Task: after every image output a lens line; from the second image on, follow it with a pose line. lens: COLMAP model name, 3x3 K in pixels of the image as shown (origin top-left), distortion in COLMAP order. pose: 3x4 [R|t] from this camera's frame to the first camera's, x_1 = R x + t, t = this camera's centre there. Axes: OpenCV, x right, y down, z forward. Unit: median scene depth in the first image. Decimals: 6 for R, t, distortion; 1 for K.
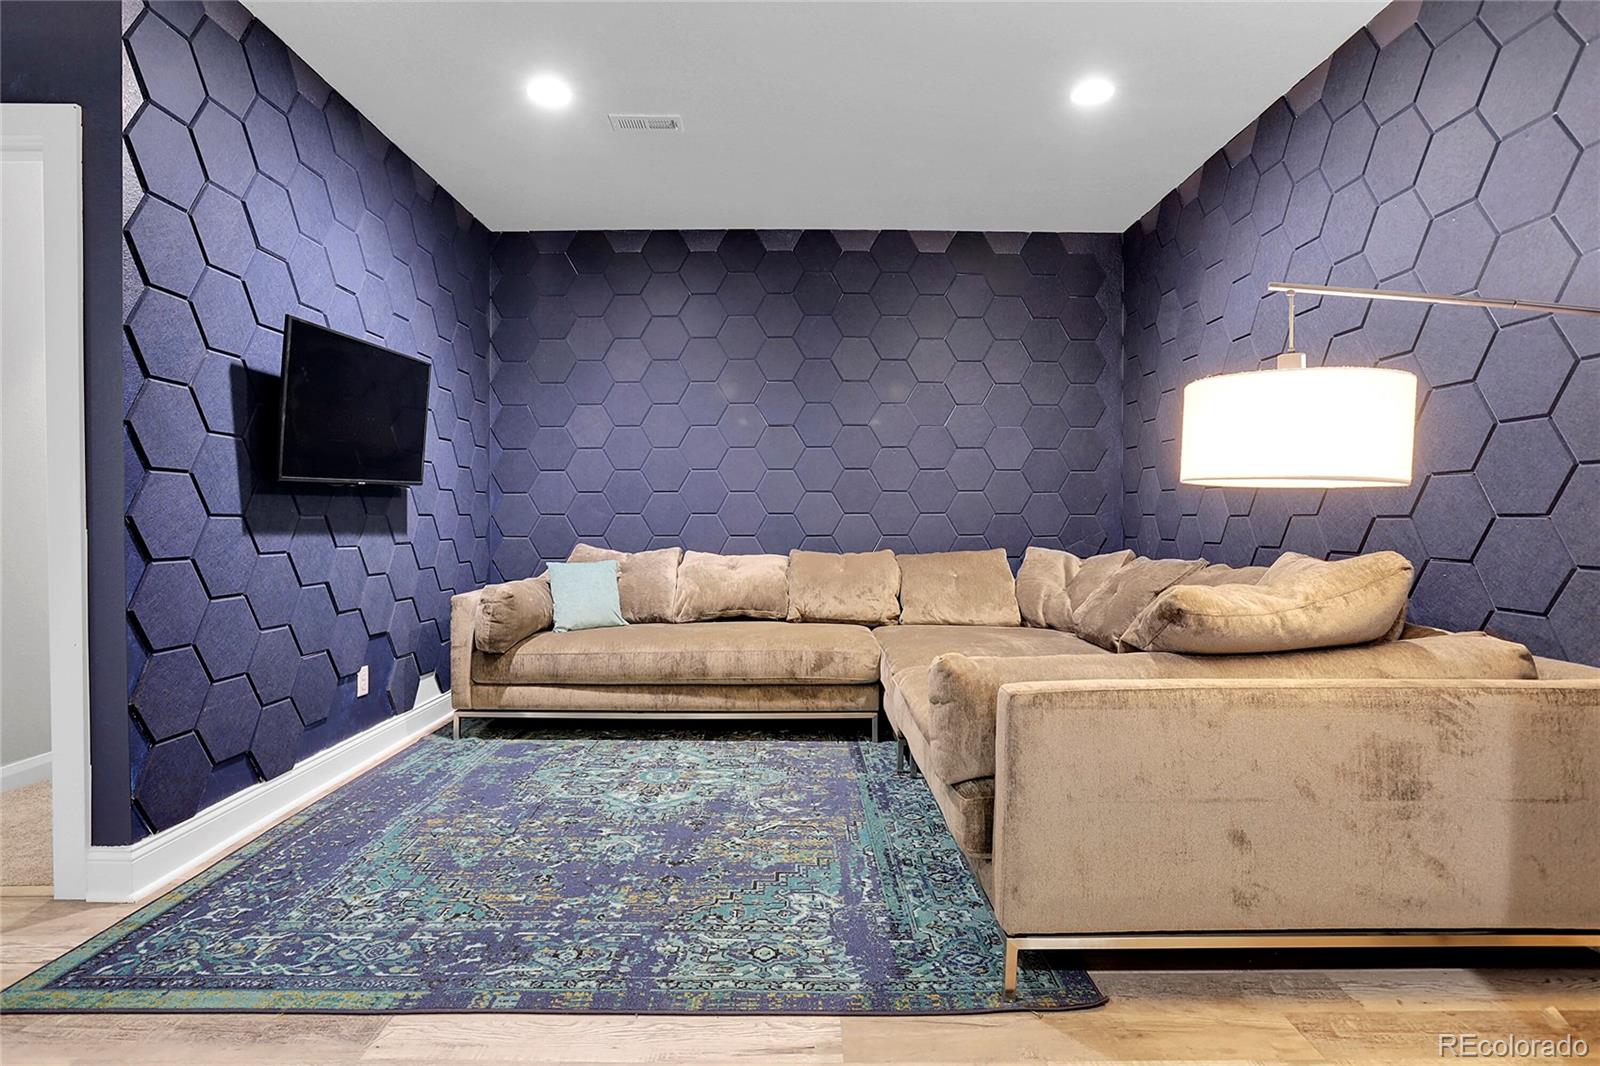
lens RADIAL K [[792.9, 0, 800.0], [0, 792.9, 533.0], [0, 0, 1]] dist [-0.078895, 0.055881]
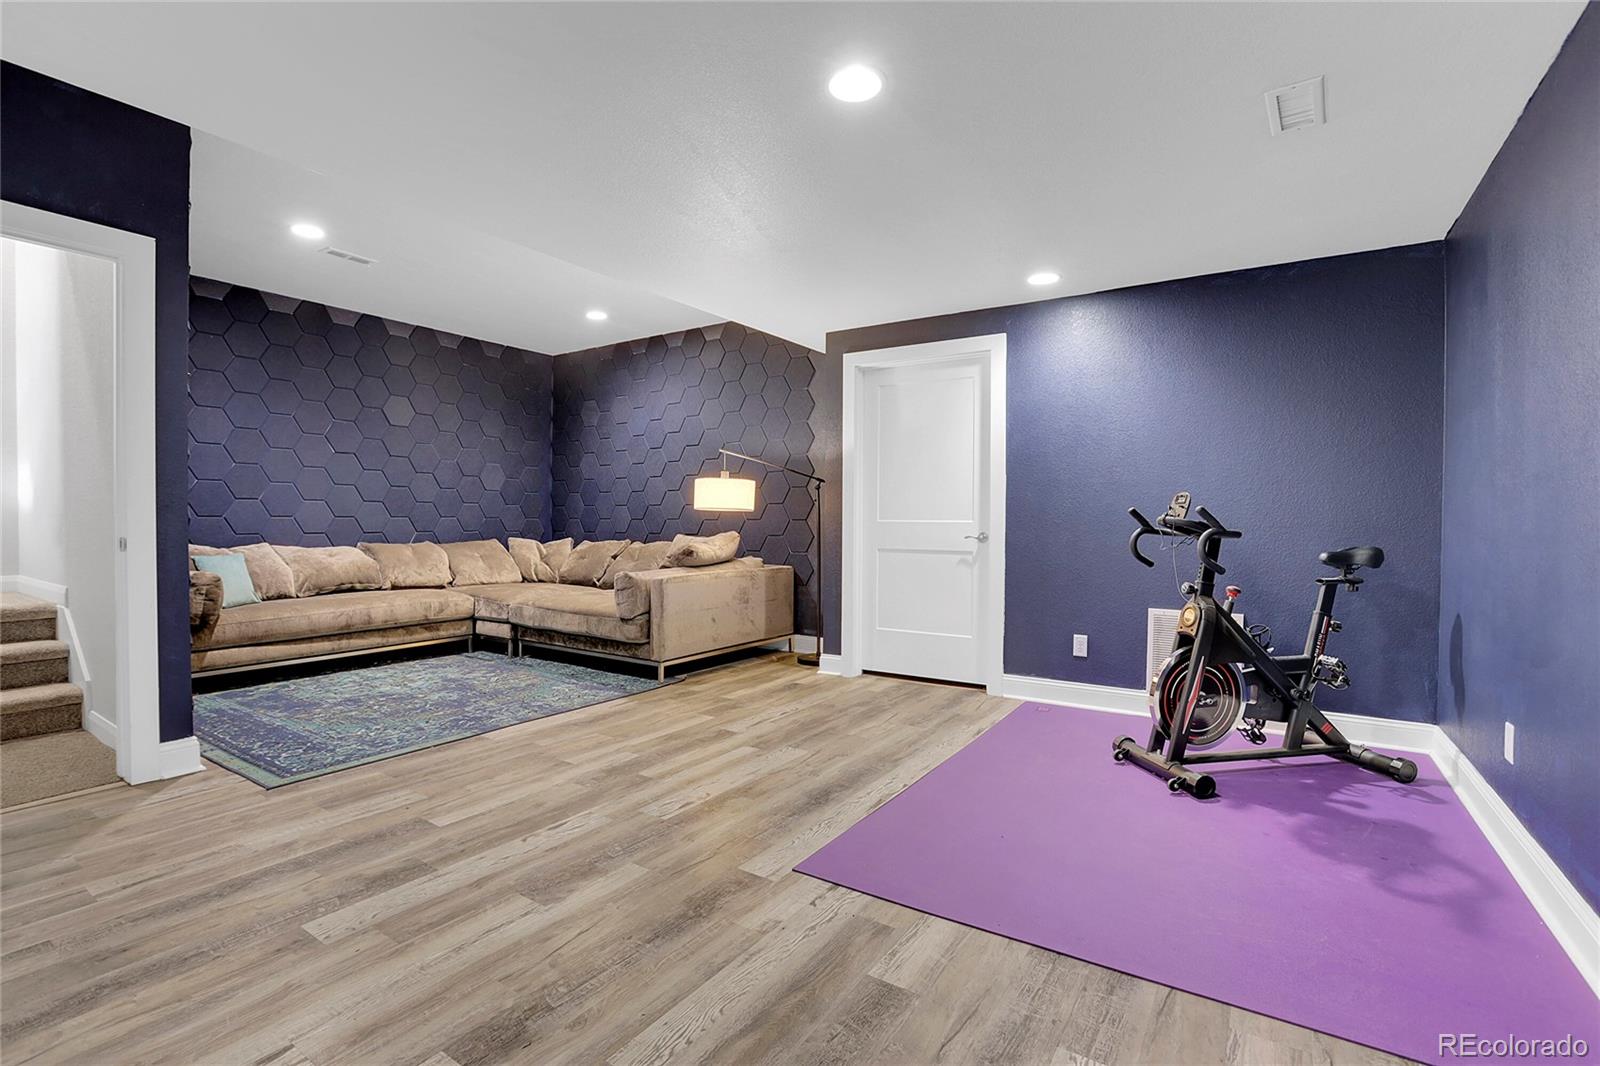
lens RADIAL K [[727.7, 0, 800.0], [0, 727.7, 533.0], [0, 0, 1]] dist [-0.072033, 0.038612]
pose [[0.553418, -0.012396, 0.832811, -0.799176], [0.013682, 0.999890, 0.005791, 0.009433], [-0.832791, 0.008190, 0.553527, -0.443977]]
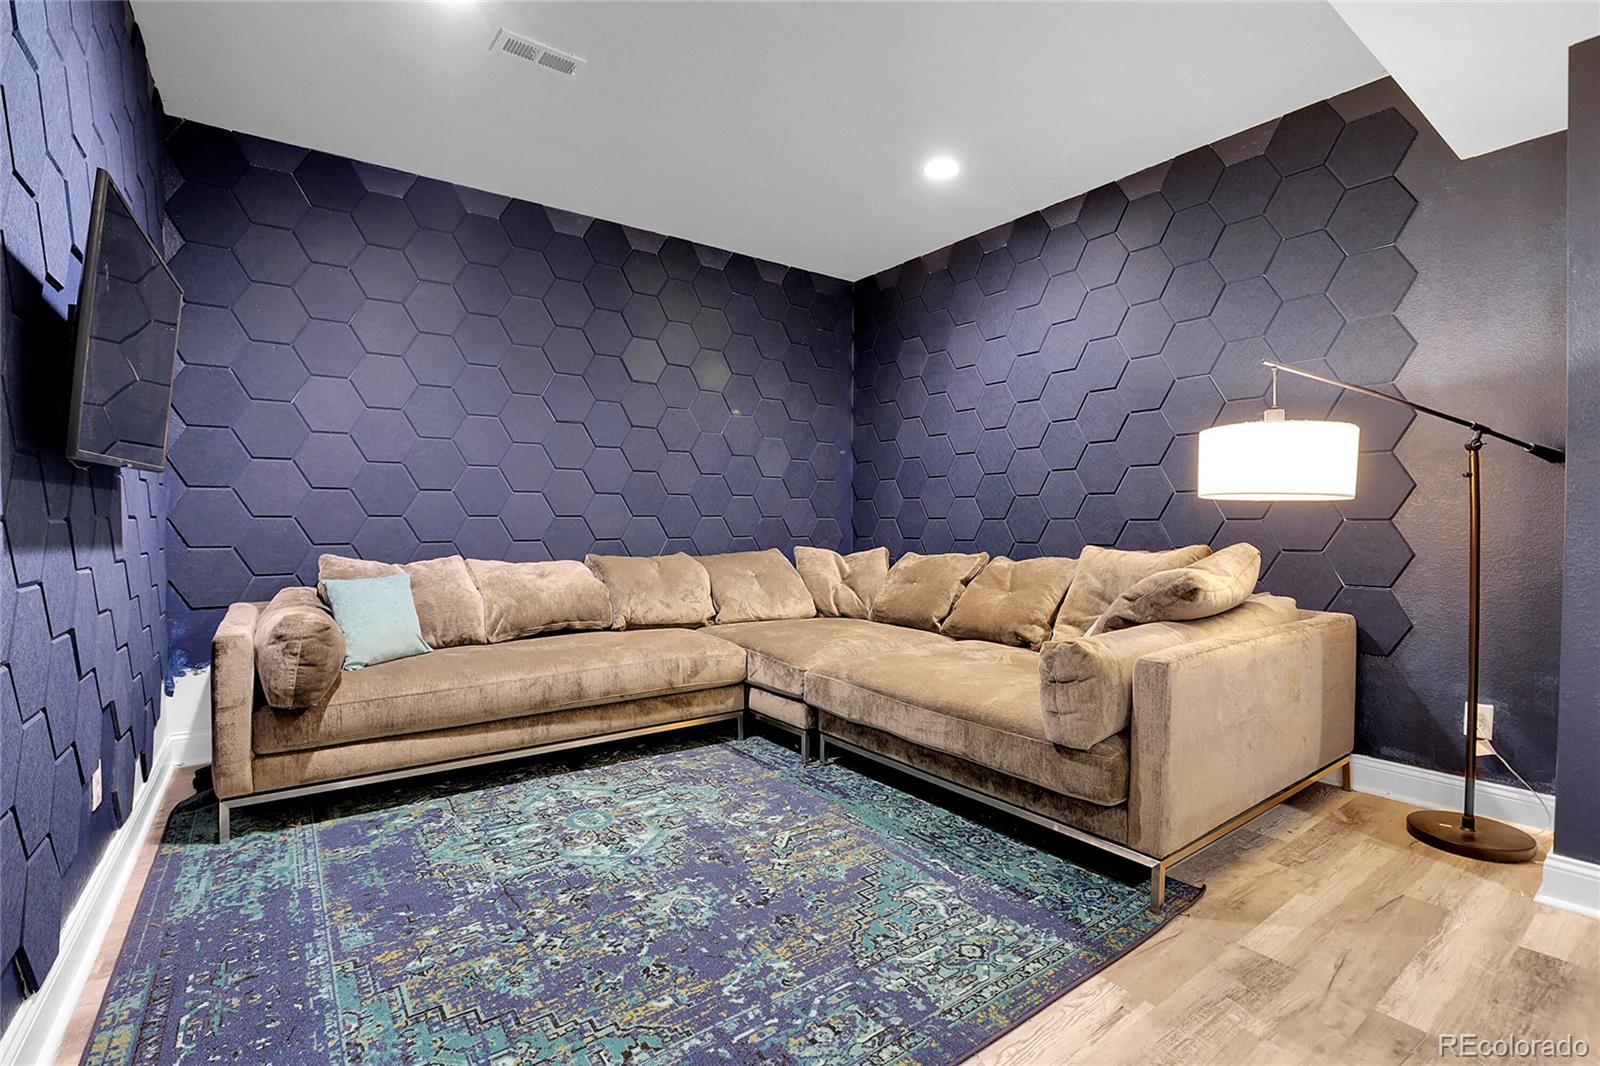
lens RADIAL K [[727.7, 0, 800.0], [0, 727.7, 533.0], [0, 0, 1]] dist [-0.072033, 0.038612]
pose [[0.807999, -0.010269, 0.589094, -0.397500], [0.011584, 0.999932, 0.001543, -0.004111], [-0.589070, 0.005577, 0.808063, 0.197459]]
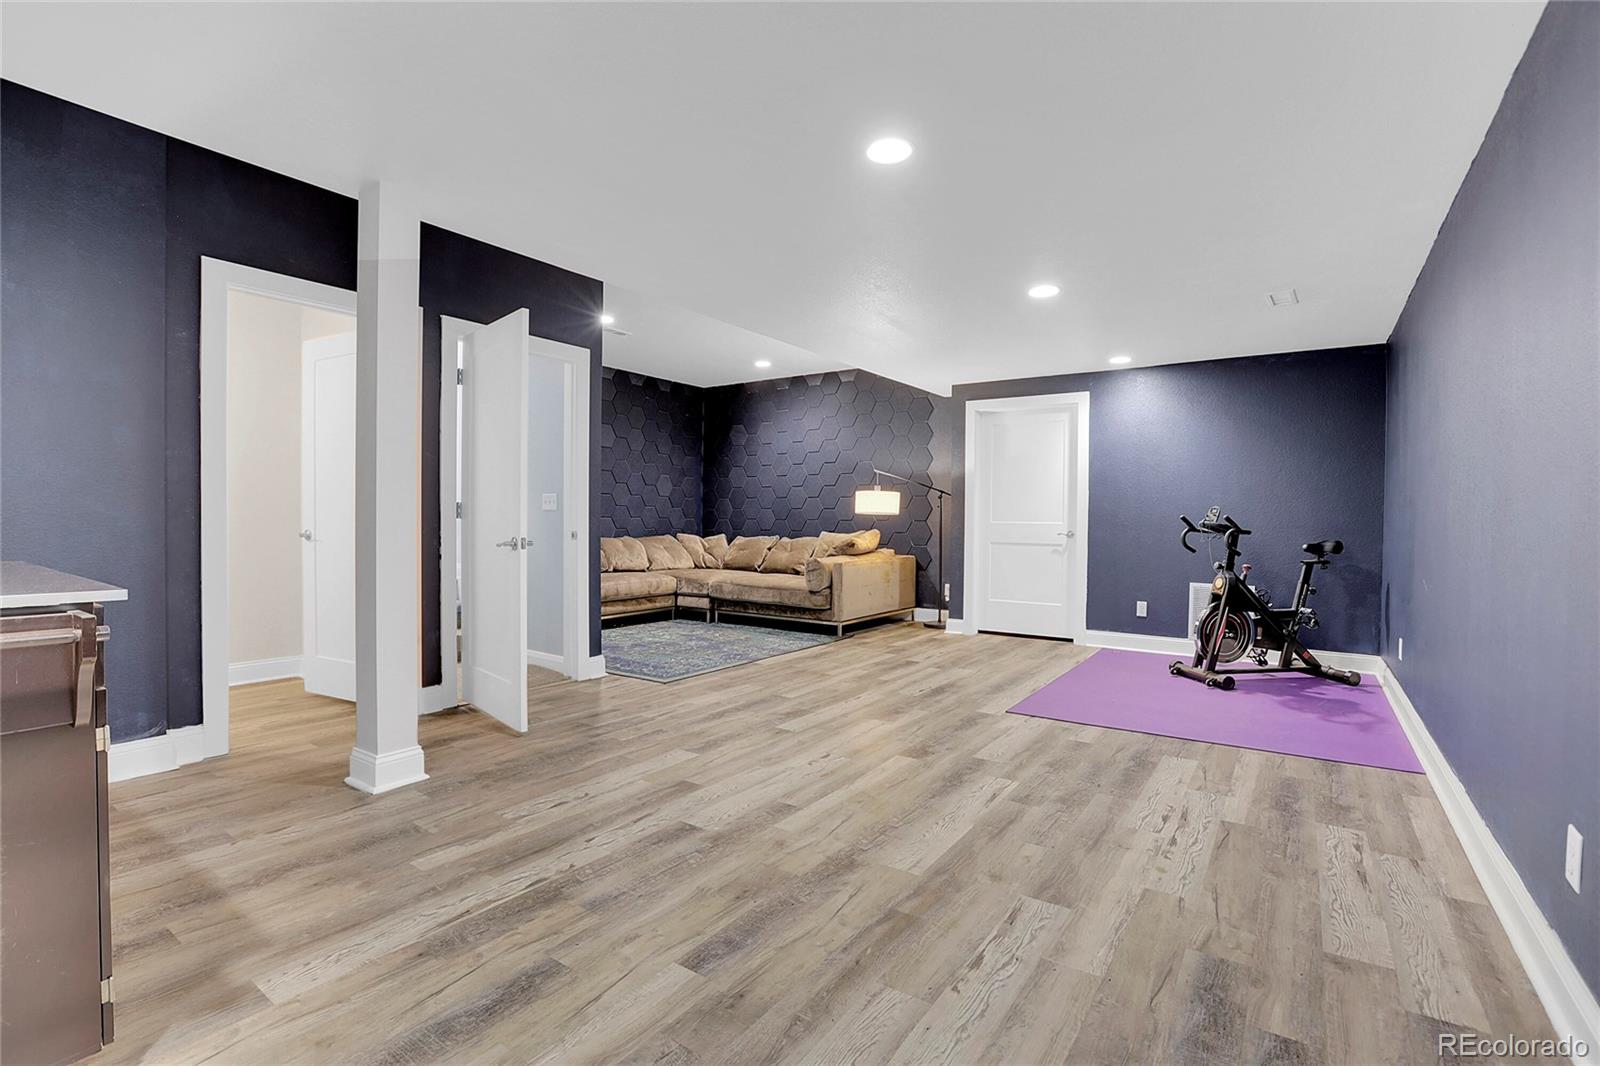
lens RADIAL K [[727.7, 0, 800.0], [0, 727.7, 533.0], [0, 0, 1]] dist [-0.072033, 0.038612]
pose [[0.575414, -0.012033, 0.817774, -1.399141], [0.010063, 0.999920, 0.007633, 0.005370], [-0.817801, 0.003837, 0.575489, -0.487710]]
